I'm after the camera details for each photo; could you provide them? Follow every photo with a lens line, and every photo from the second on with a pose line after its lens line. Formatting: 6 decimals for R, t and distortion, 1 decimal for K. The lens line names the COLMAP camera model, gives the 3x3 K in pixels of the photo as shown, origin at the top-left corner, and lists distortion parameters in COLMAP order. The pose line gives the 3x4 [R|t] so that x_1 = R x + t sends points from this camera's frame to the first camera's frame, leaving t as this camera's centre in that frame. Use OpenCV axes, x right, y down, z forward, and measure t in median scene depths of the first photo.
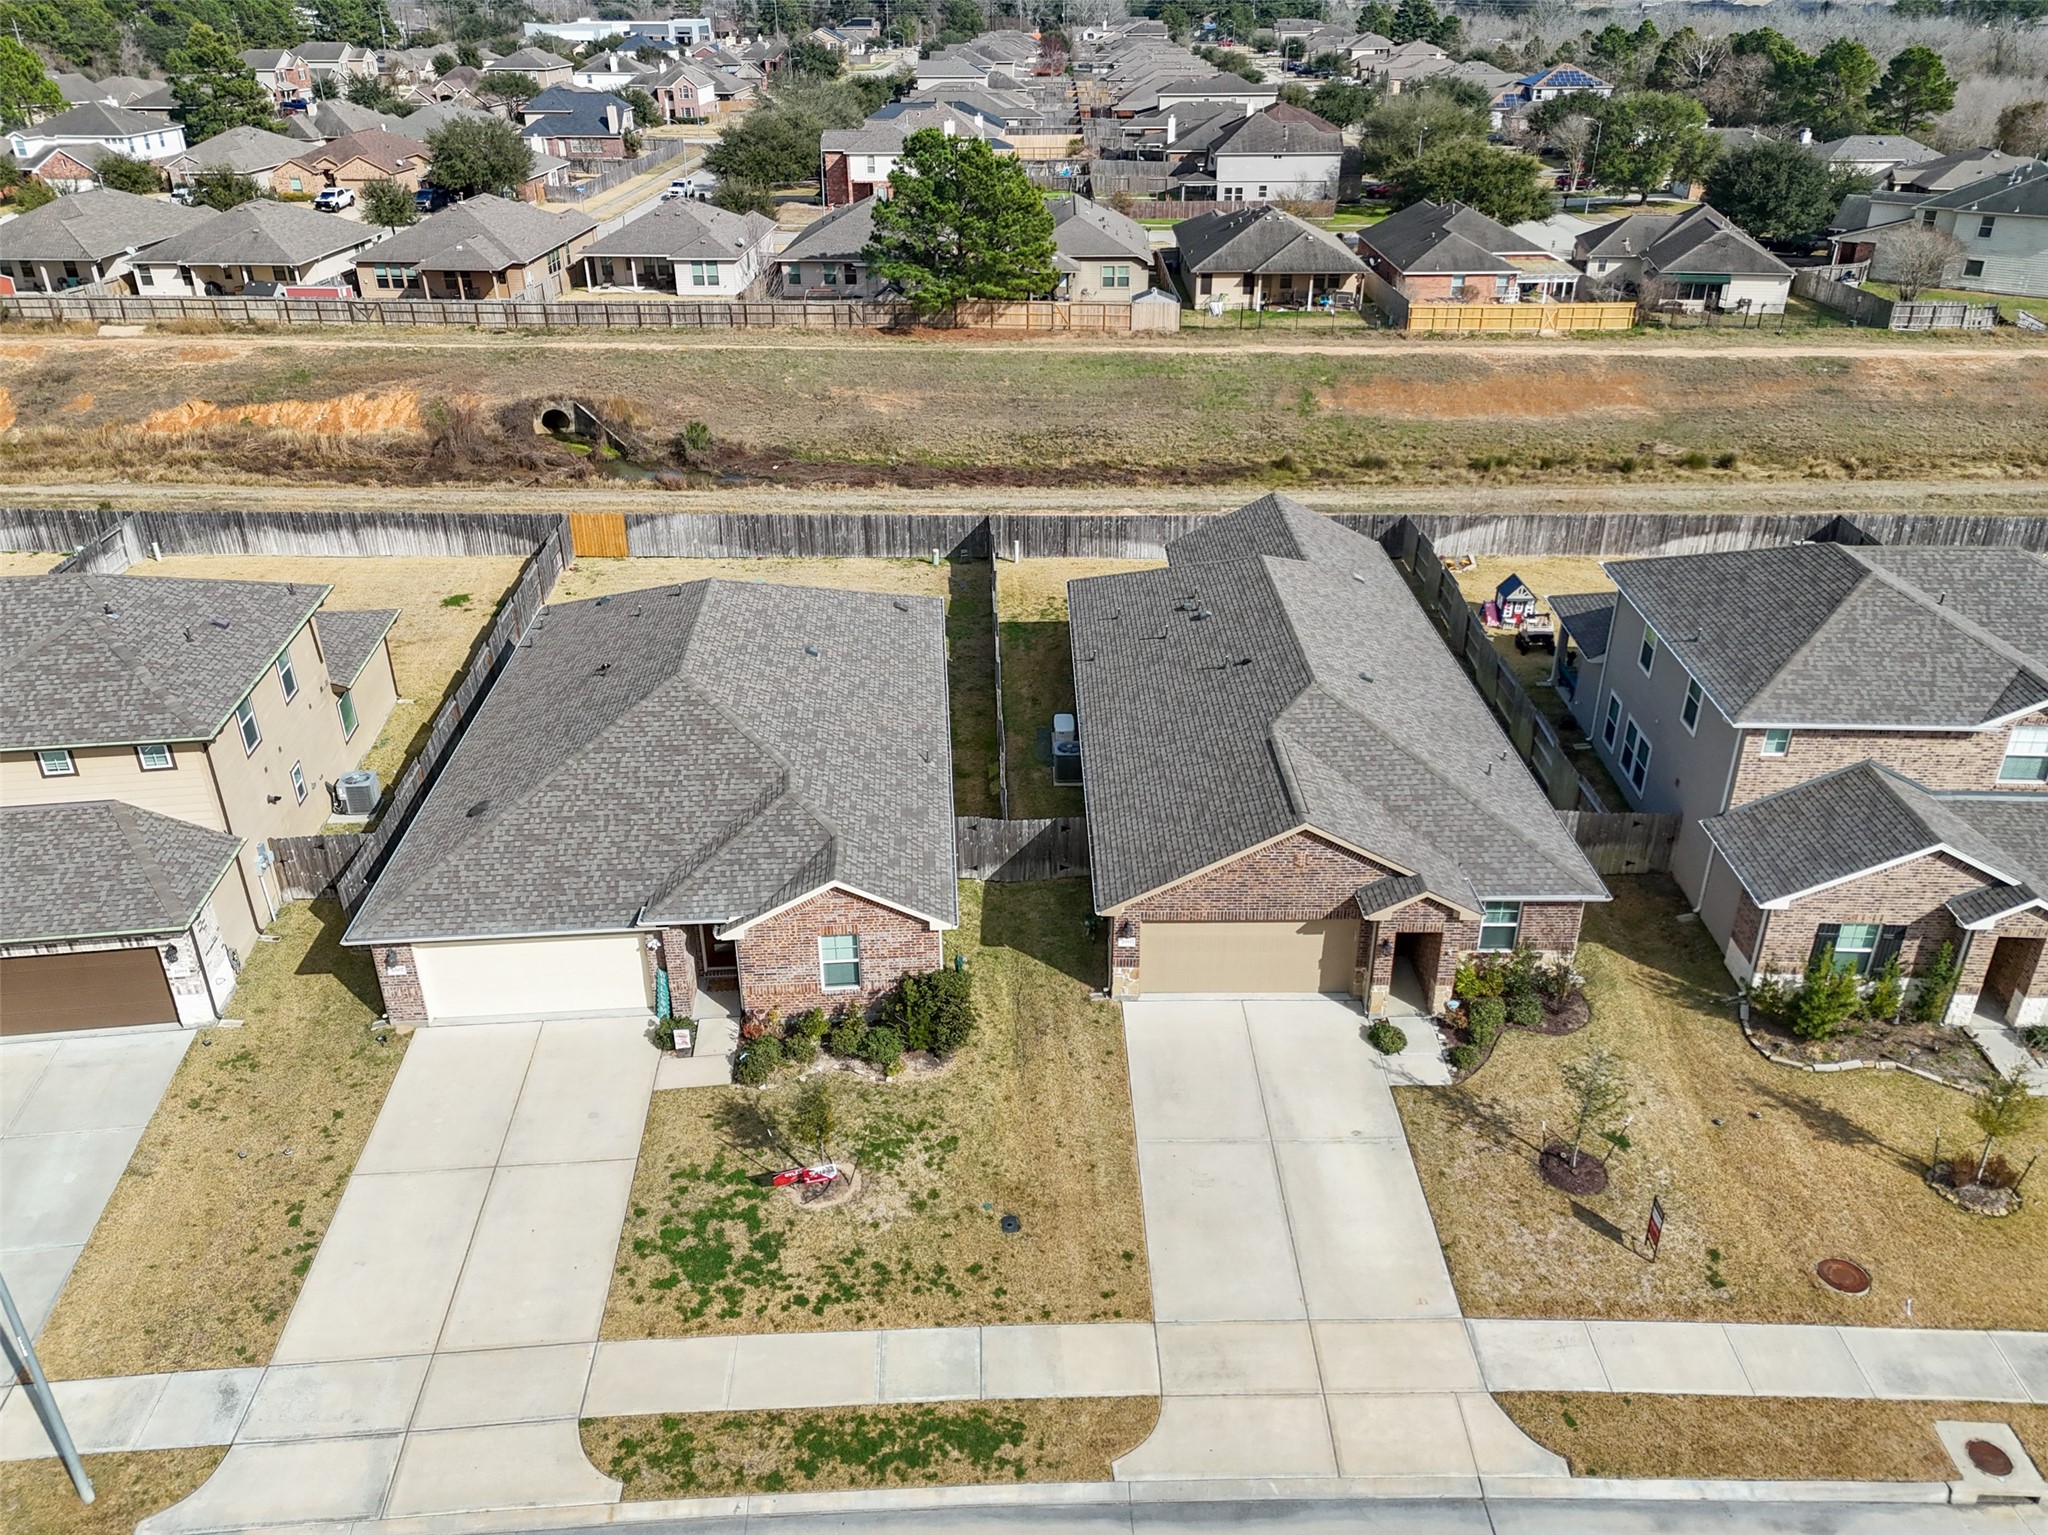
lens RADIAL K [[1439.9, 0, 1017.5], [0, 1439.9, 732.8], [0, 0, 1]] dist [0.087531, -0.127426]
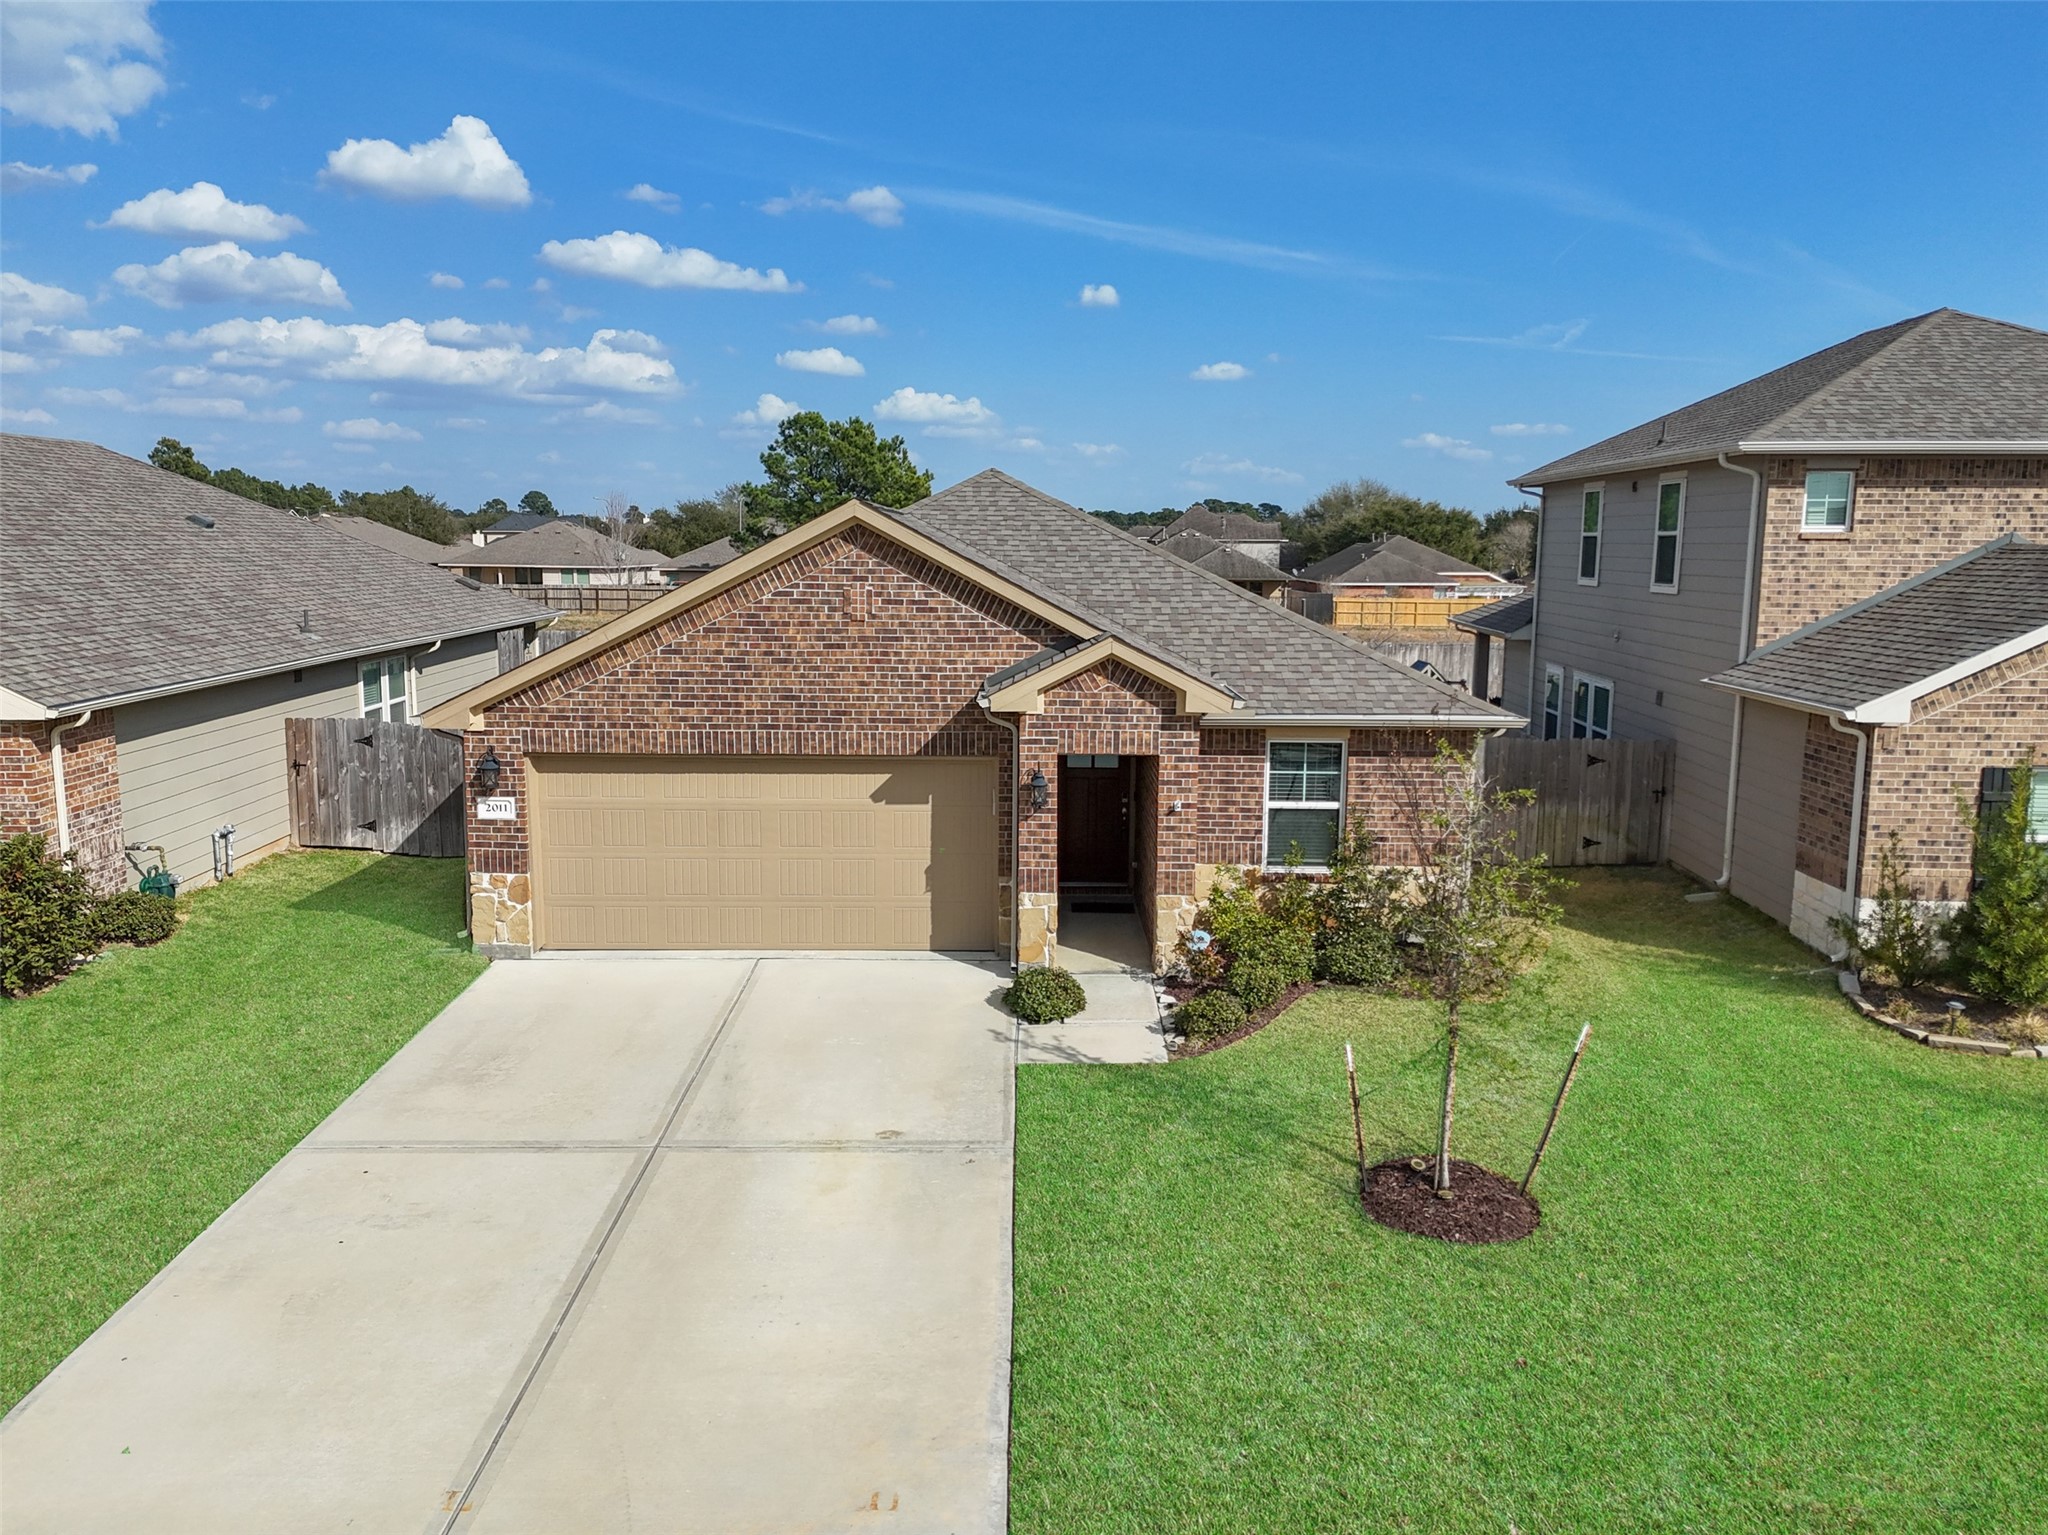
lens RADIAL K [[1444.4, 0, 1024.0], [0, 1444.4, 767.5], [0, 0, 1]] dist [0.102019, -0.125556]
pose [[0.999877, 0.015646, -0.001155, 0.247122], [-0.015213, 0.948948, -0.315064, 0.280597], [-0.003834, 0.315043, 0.949070, 0.559814]]
